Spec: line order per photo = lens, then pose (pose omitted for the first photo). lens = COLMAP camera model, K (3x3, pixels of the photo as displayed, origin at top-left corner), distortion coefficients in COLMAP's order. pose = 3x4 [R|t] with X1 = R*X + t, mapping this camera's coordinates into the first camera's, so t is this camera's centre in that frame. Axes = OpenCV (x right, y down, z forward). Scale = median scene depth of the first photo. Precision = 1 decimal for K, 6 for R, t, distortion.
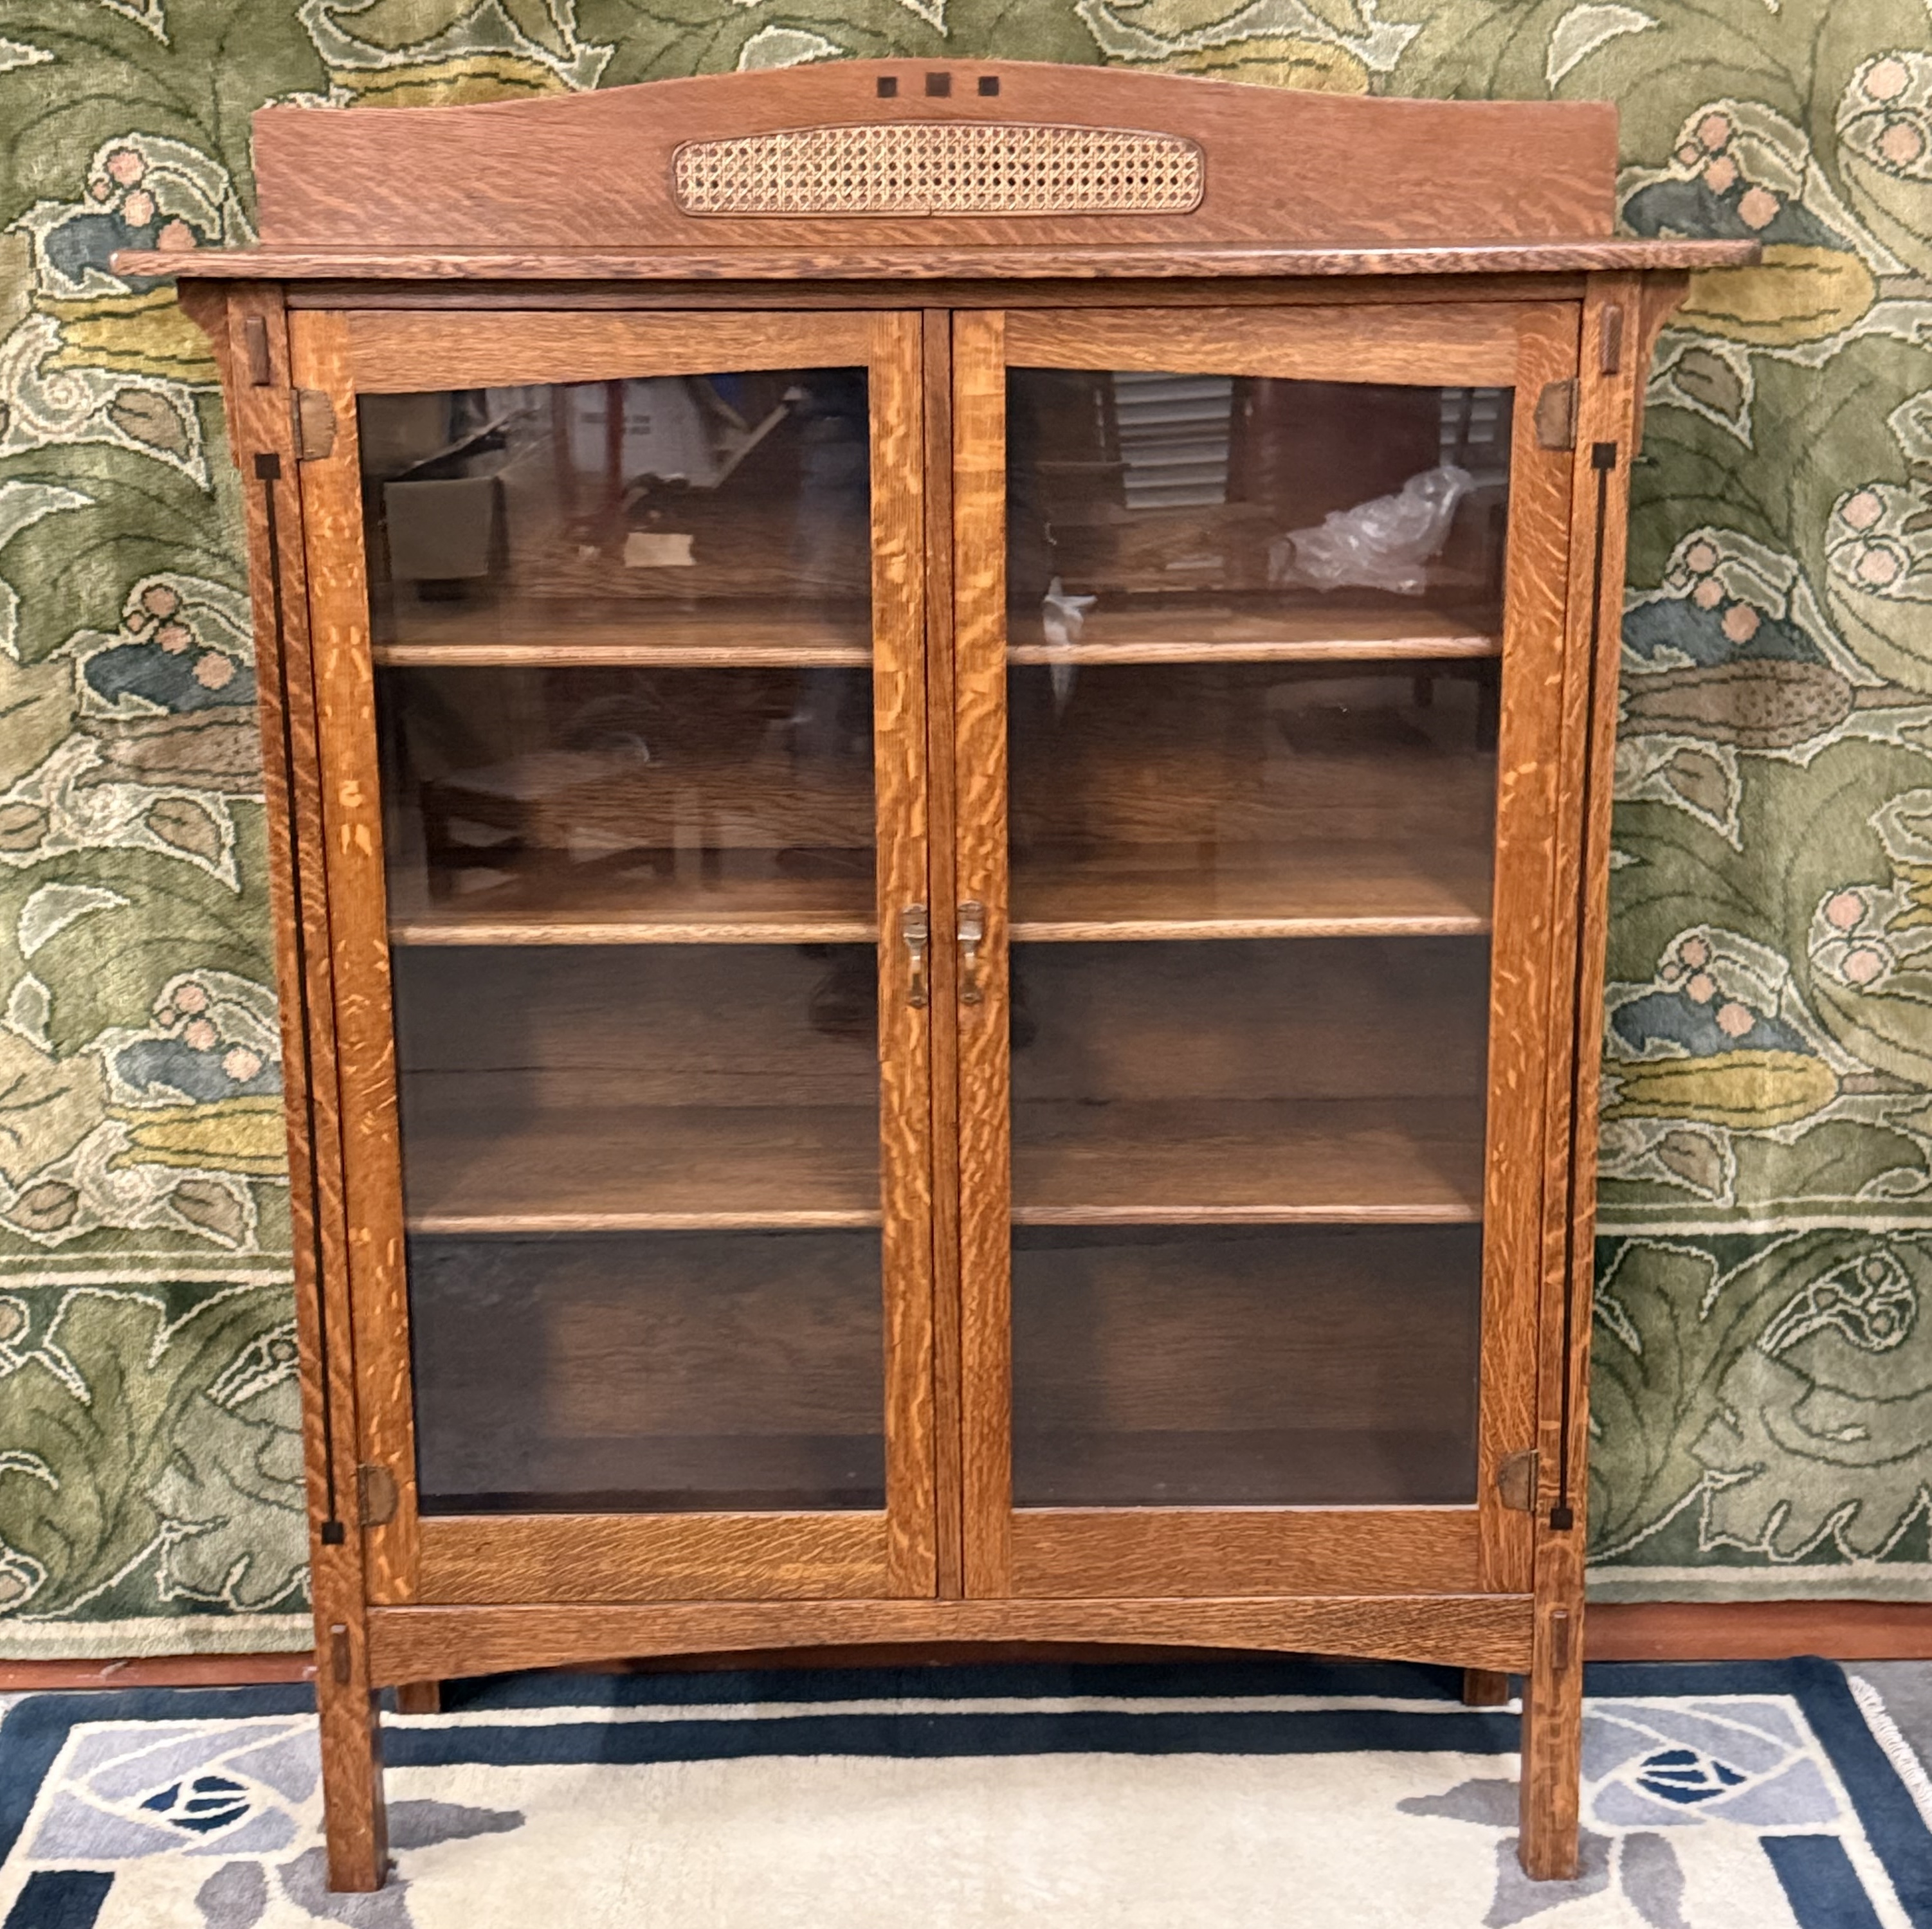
lens RADIAL K [[2812.9, 0, 952.6], [0, 2812.9, 888.9], [0, 0, 1]] dist [0.110669, 0.000000]
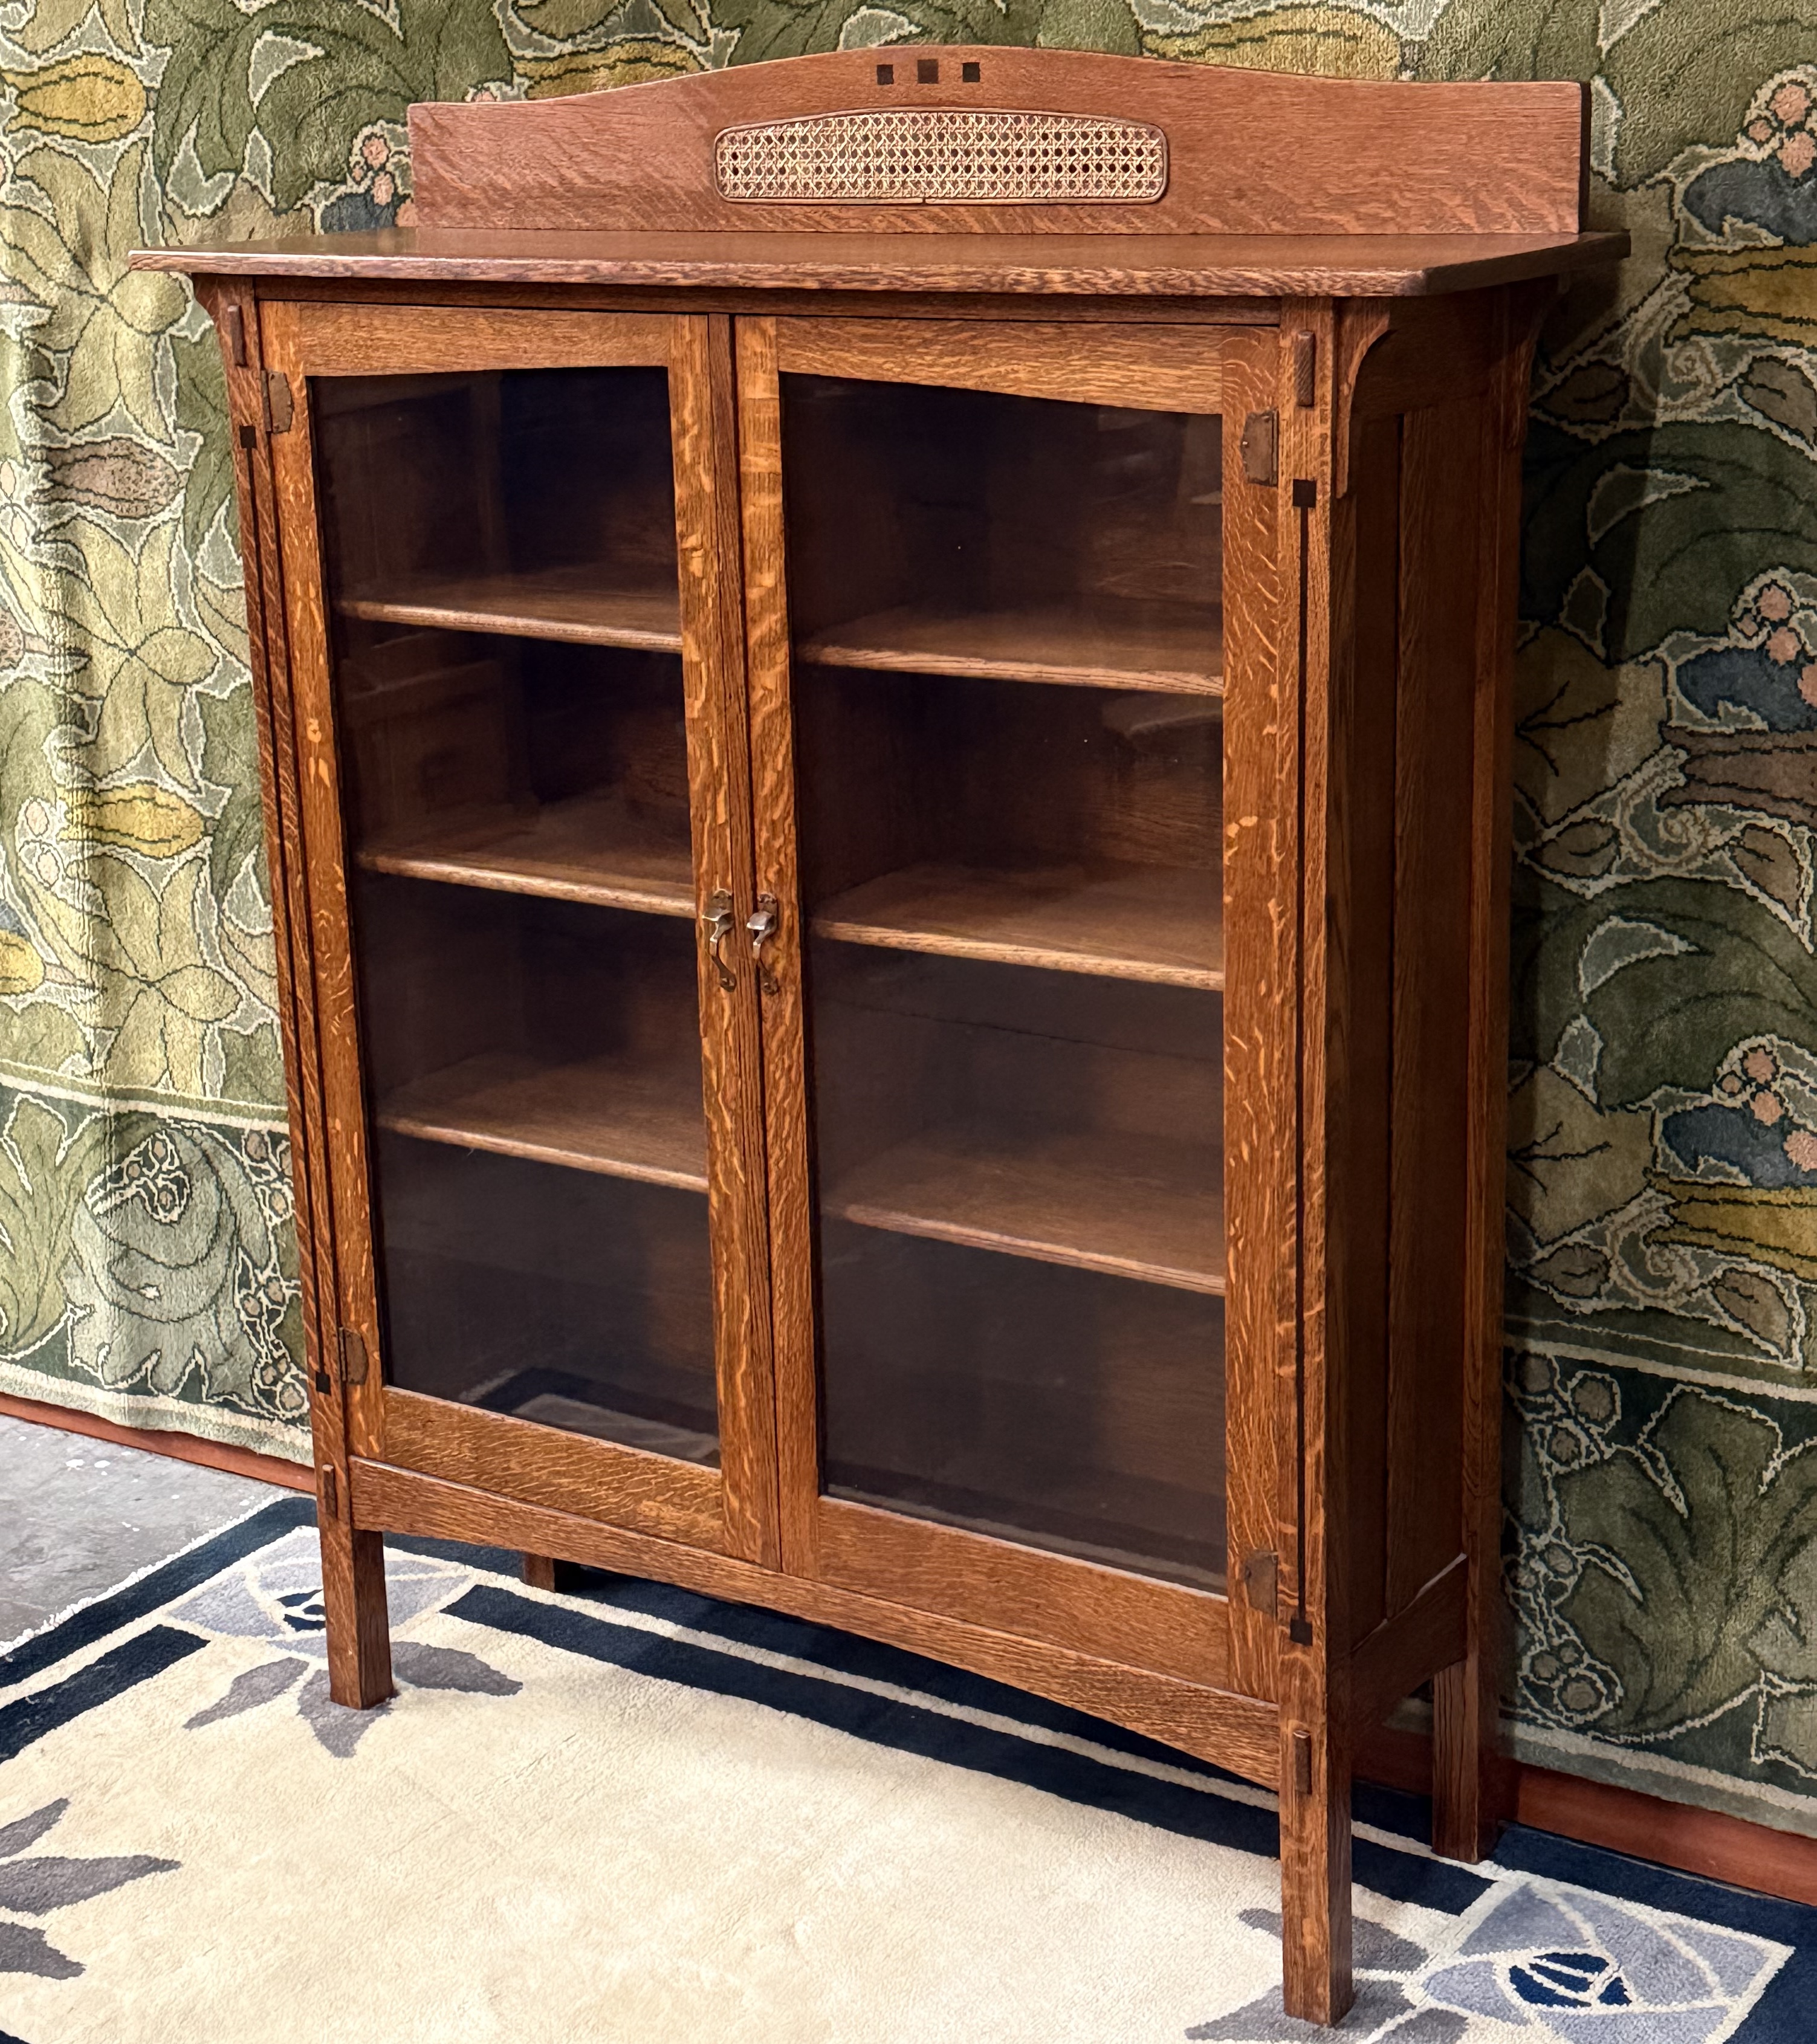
lens RADIAL K [[3373.5, 0, 882.6], [0, 3373.5, 969.8], [0, 0, 1]] dist [0.125064, 0.000000]
pose [[0.826744, 0.132620, -0.546724, 0.664958], [-0.109000, 0.991163, 0.075601, -0.060486], [0.551919, -0.002910, 0.833893, 0.001758]]
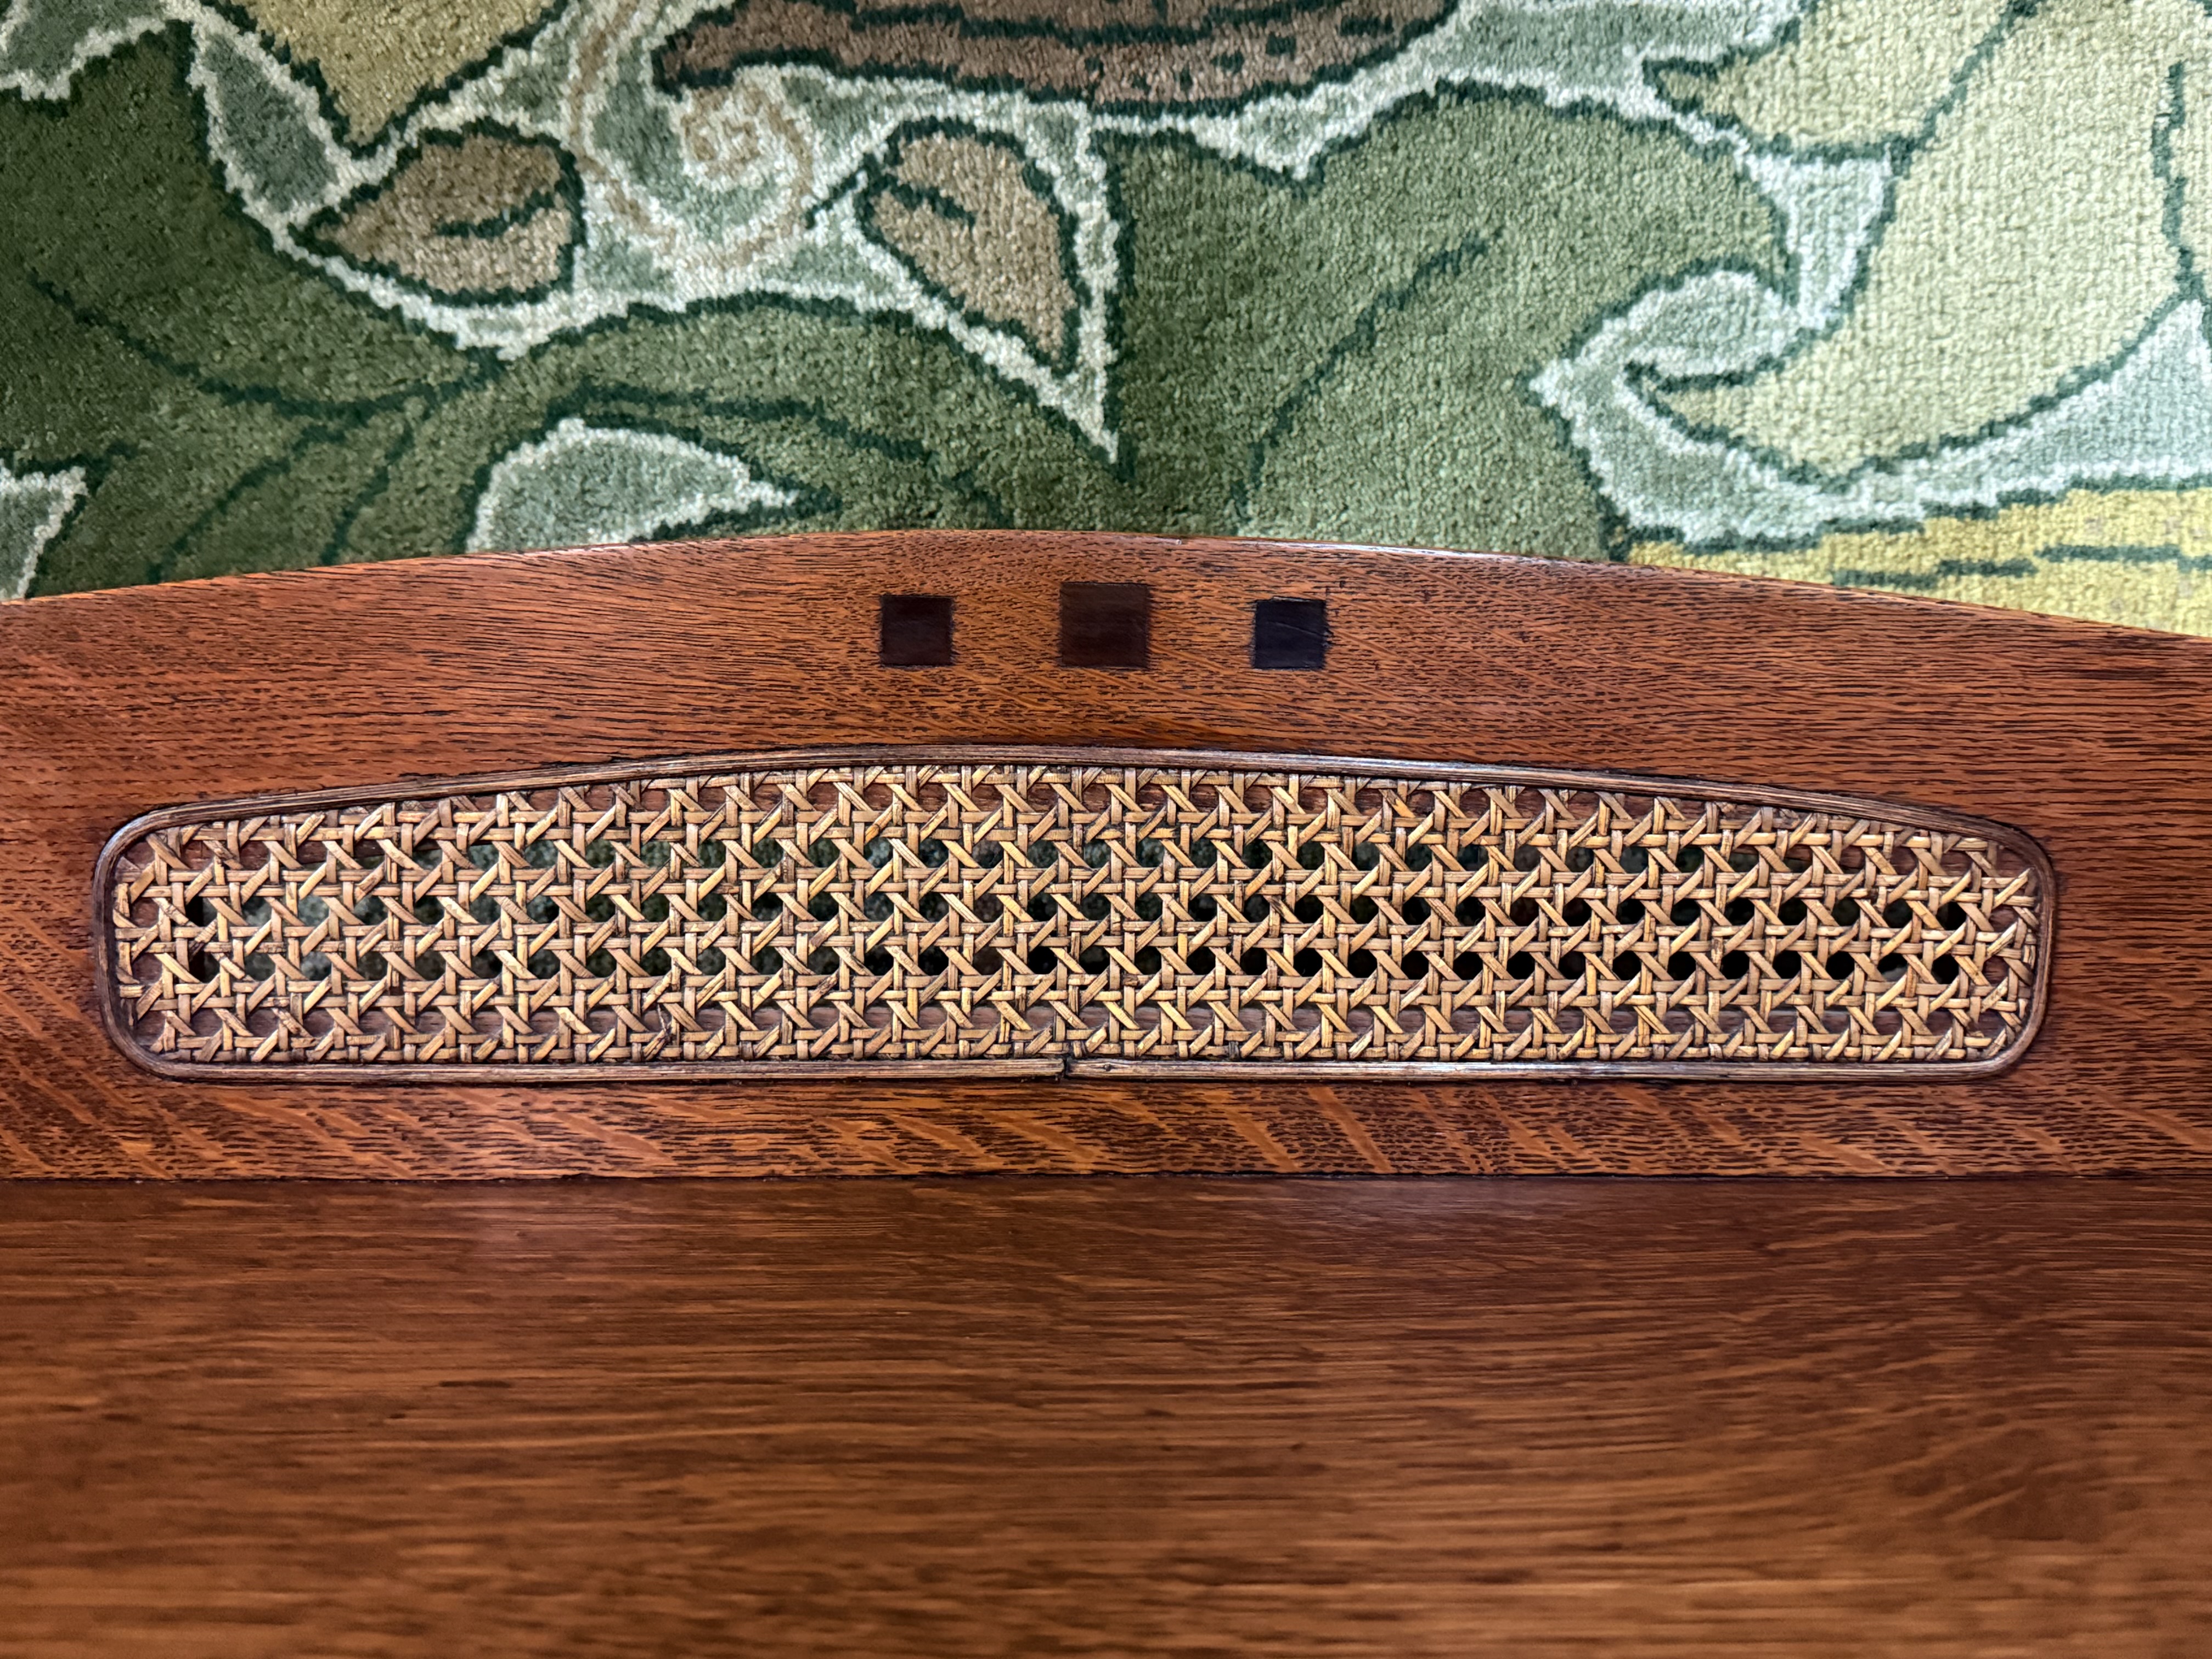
lens RADIAL K [[1966.3, 0, 1123.2], [0, 1966.3, 841.4], [0, 0, 1]] dist [0.075477, -0.095776]
pose [[0.999263, 0.014139, 0.035694, -0.009519], [-0.009912, 0.993207, -0.115940, -0.238771], [-0.037091, 0.115500, 0.992615, 0.807958]]
